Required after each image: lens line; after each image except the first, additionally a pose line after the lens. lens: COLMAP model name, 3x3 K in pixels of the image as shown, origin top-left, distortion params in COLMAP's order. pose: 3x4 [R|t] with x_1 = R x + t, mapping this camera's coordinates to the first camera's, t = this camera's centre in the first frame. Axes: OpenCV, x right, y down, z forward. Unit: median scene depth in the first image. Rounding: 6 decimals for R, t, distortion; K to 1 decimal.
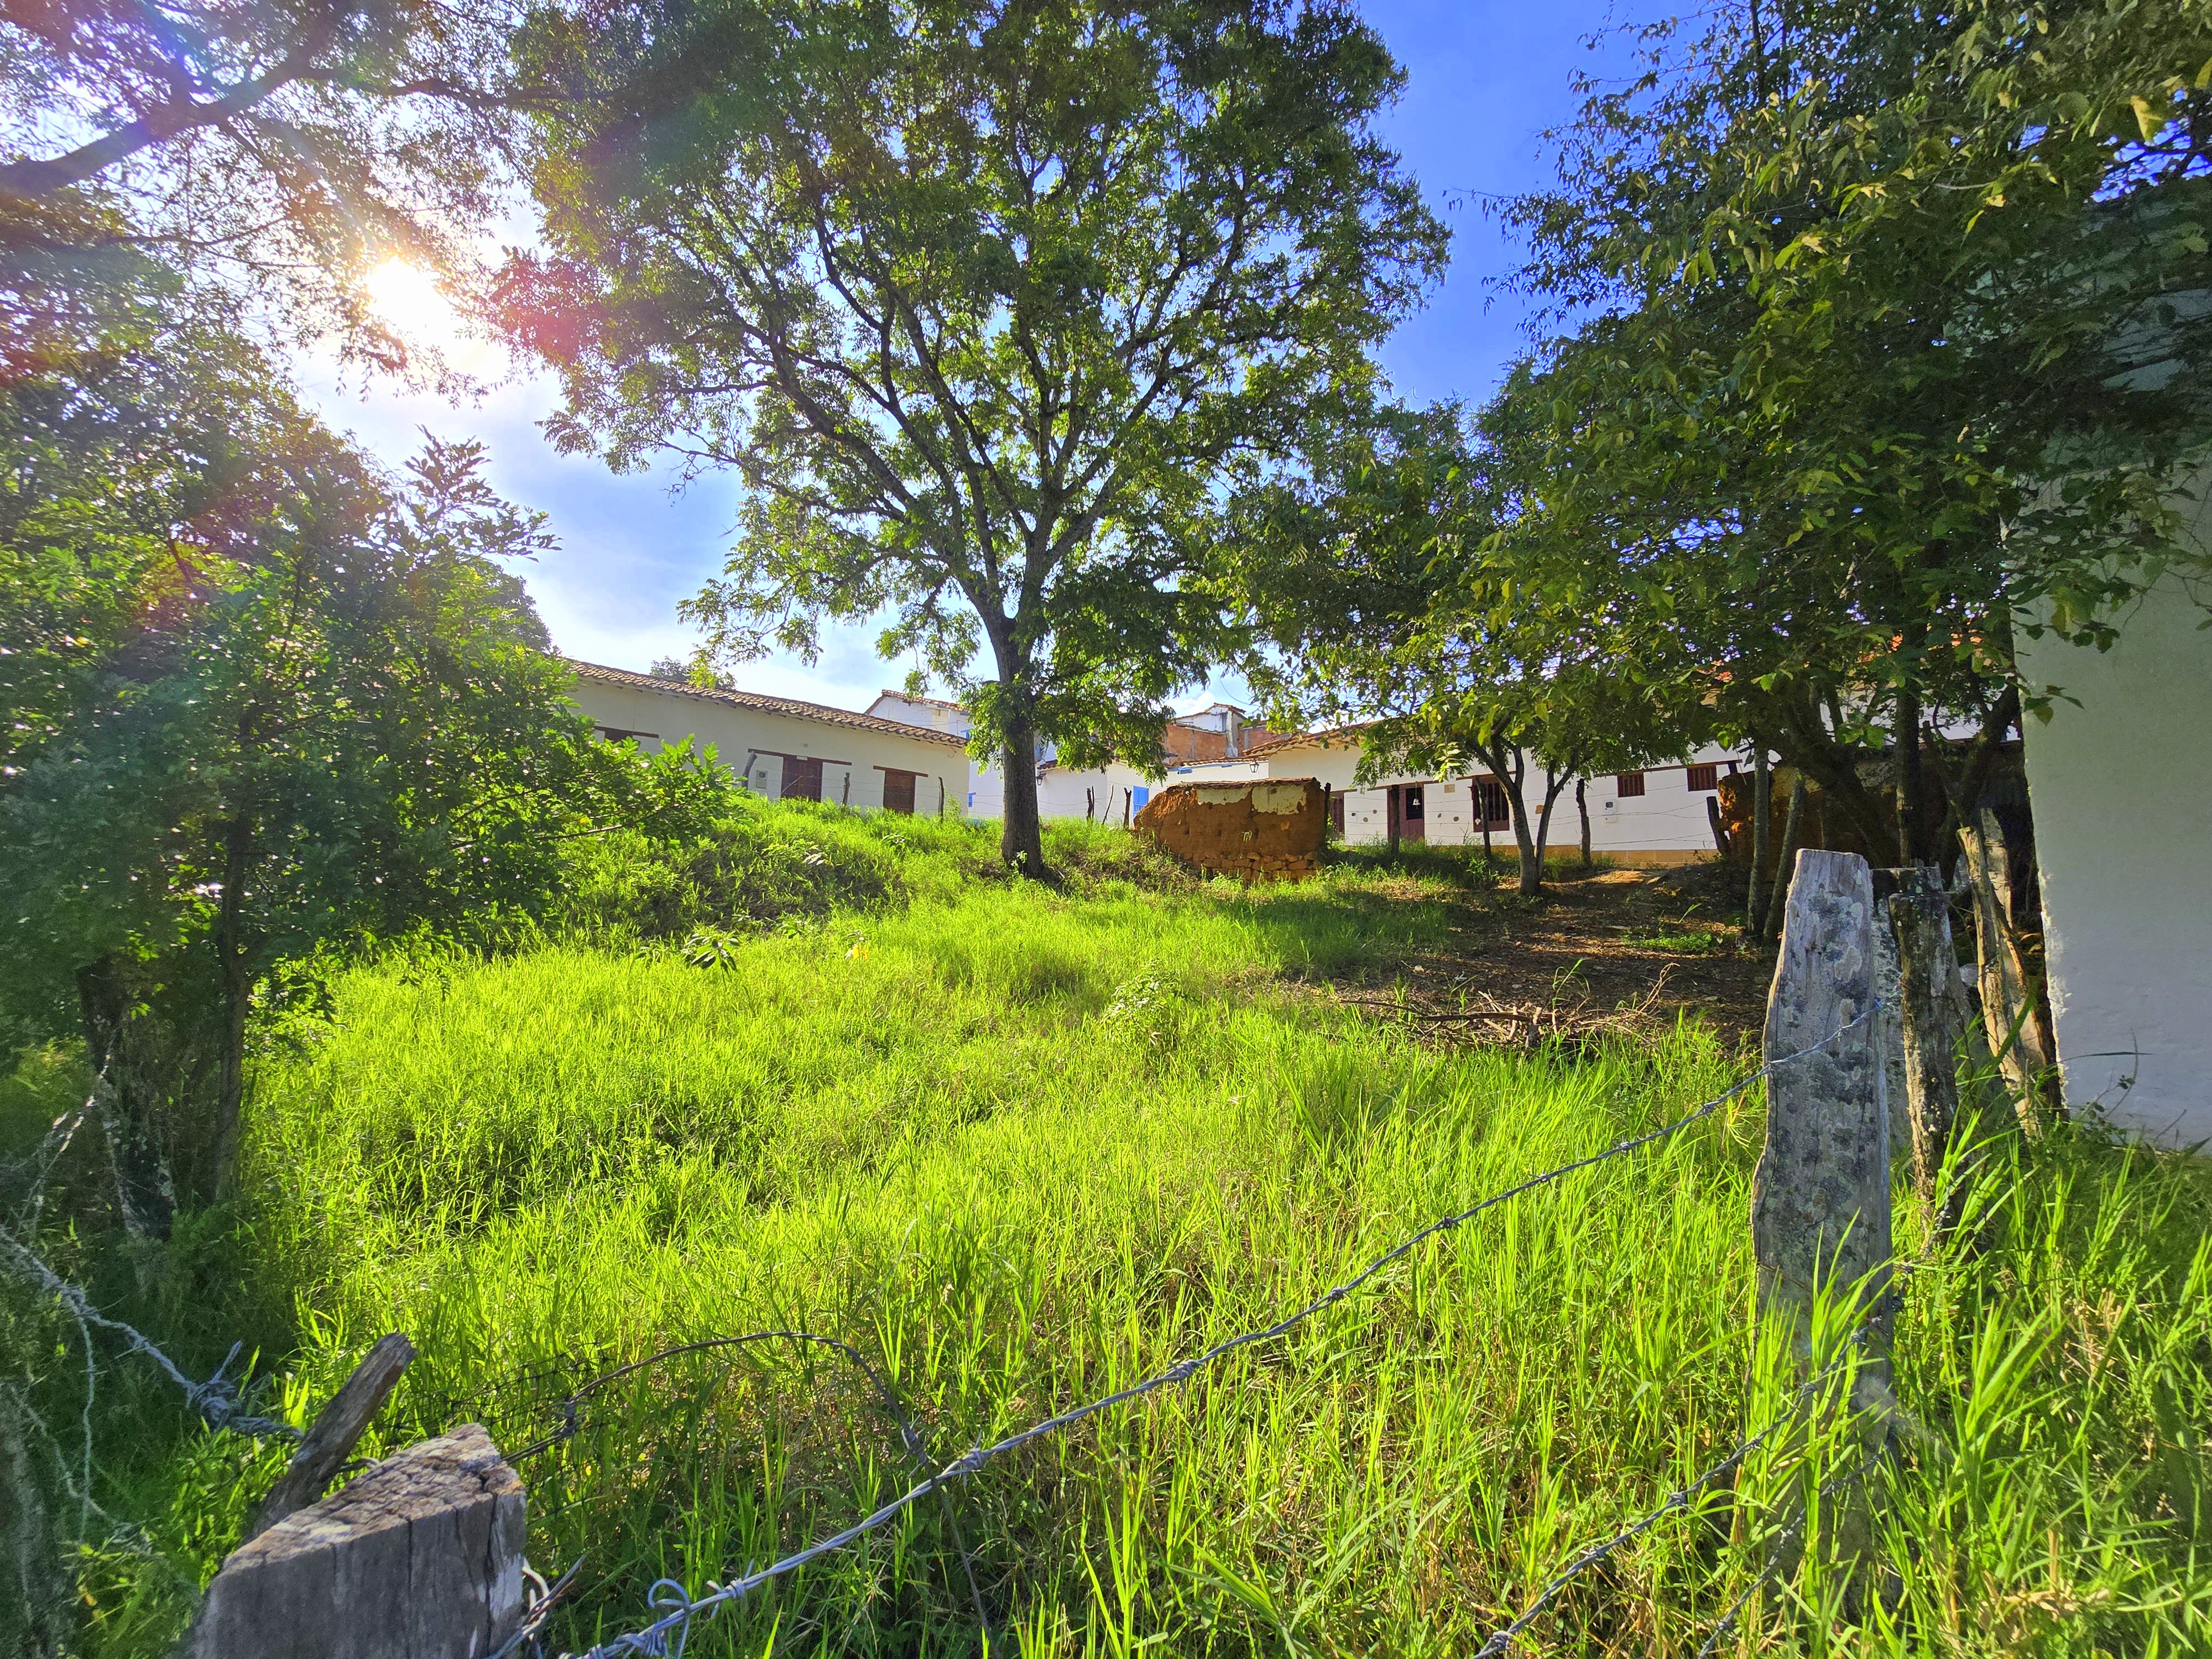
lens RADIAL K [[900.2, 0, 1104.7], [0, 900.2, 816.0], [0, 0, 1]] dist [-0.003393, 0.000800]
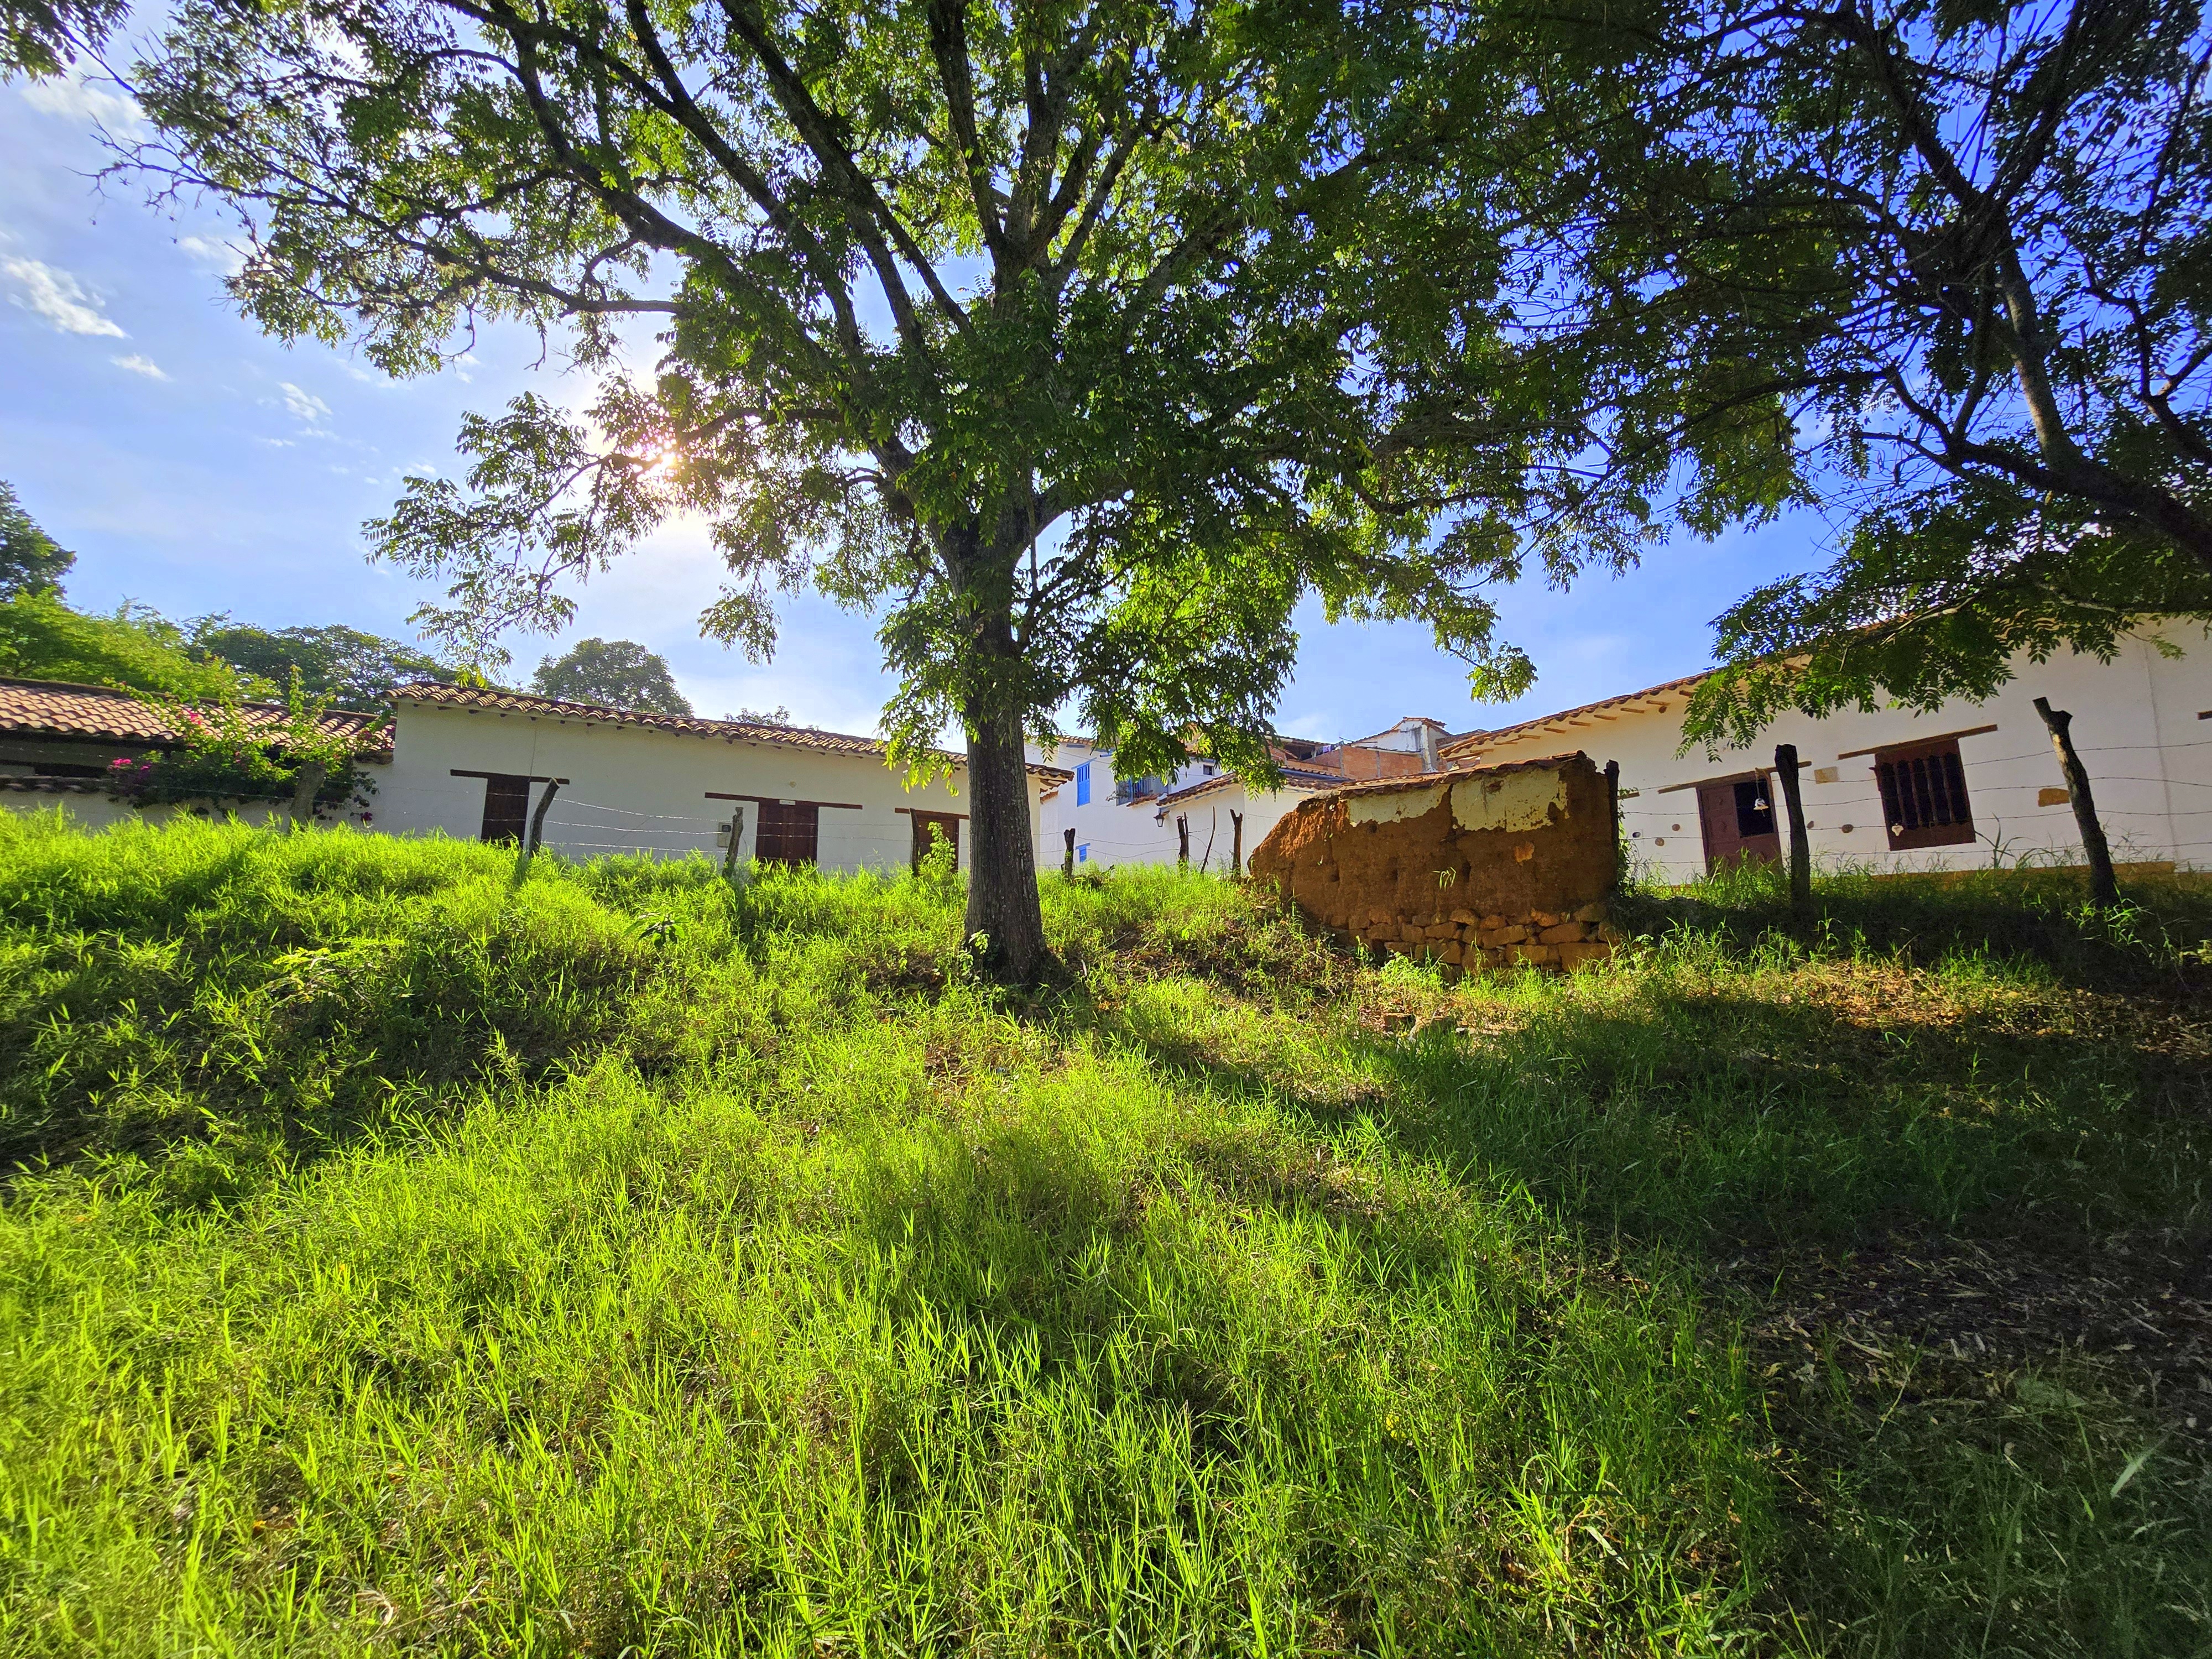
lens RADIAL K [[909.3, 0, 1113.6], [0, 909.3, 819.7], [0, 0, 1]] dist [-0.004103, -0.000116]
pose [[0.976797, -0.066162, -0.203692, 0.085354], [0.053871, 0.996410, -0.065309, 0.013430], [0.207281, 0.052821, 0.976854, 0.480575]]
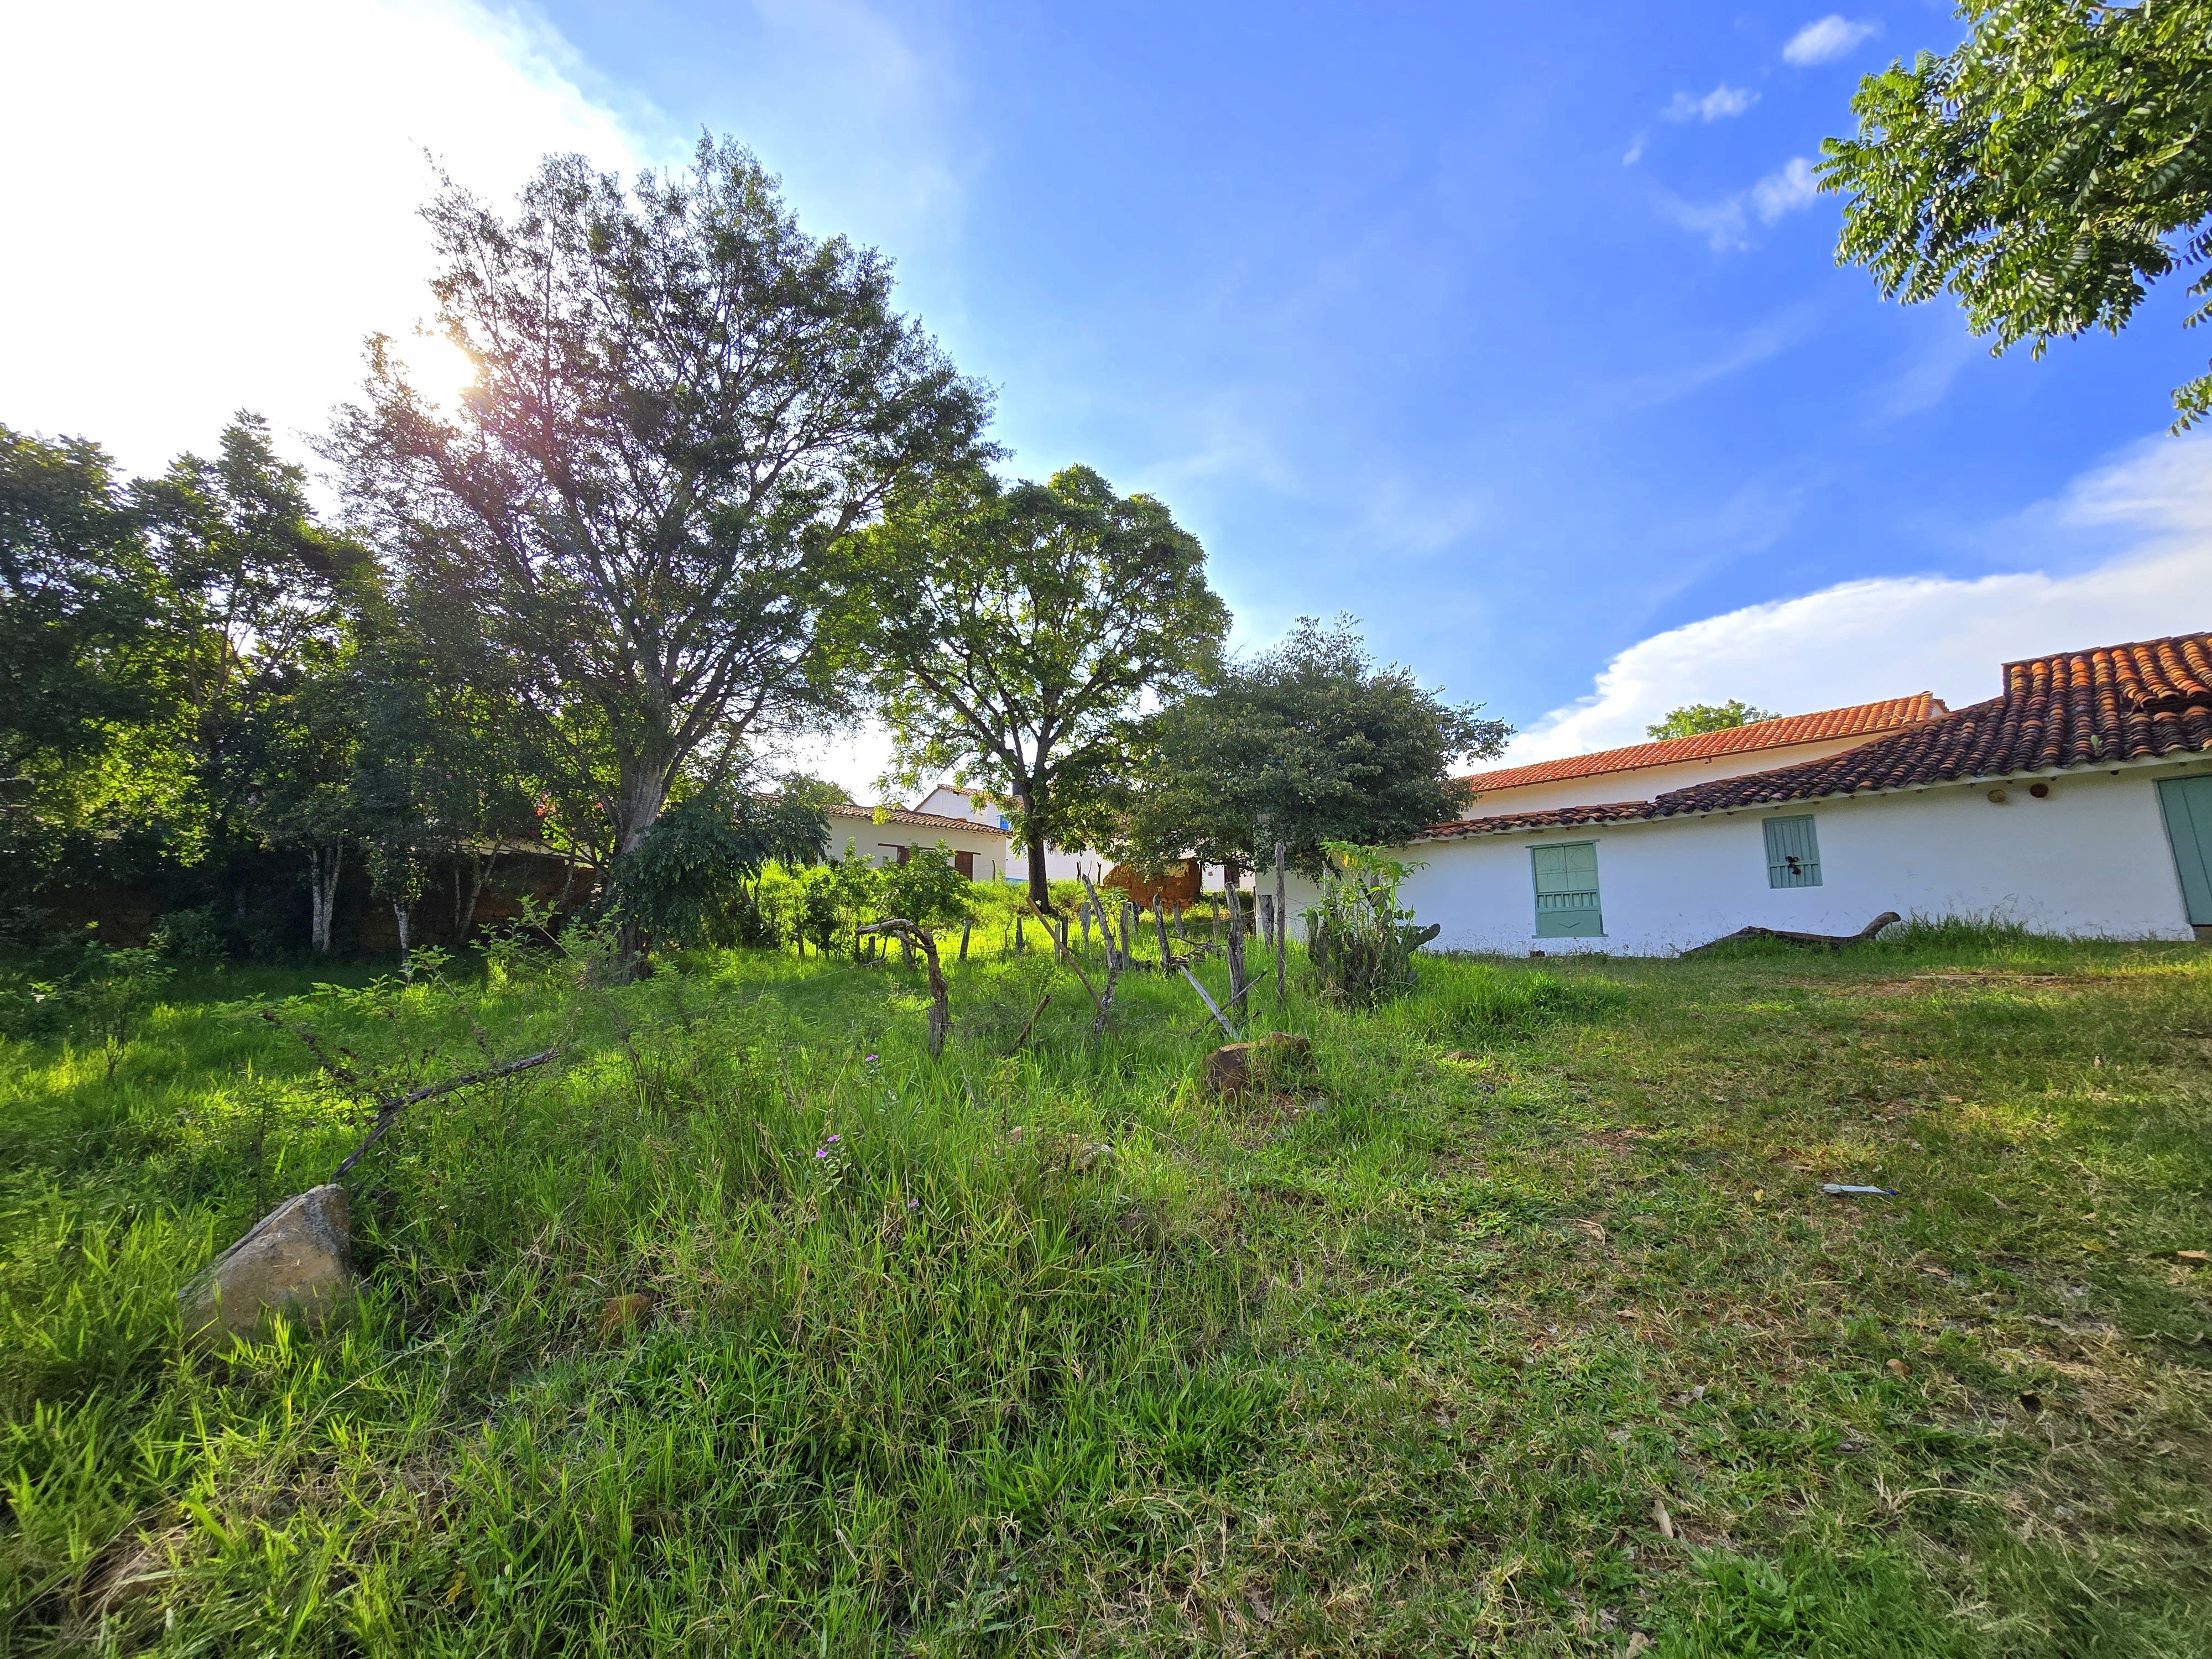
lens RADIAL K [[897.2, 0, 1103.8], [0, 897.2, 819.7], [0, 0, 1]] dist [-0.001970, 0.000418]
pose [[0.999410, -0.026600, -0.021730, 0.091434], [0.025603, 0.998661, -0.044942, -0.041940], [0.022897, 0.044359, 0.998753, -0.900109]]
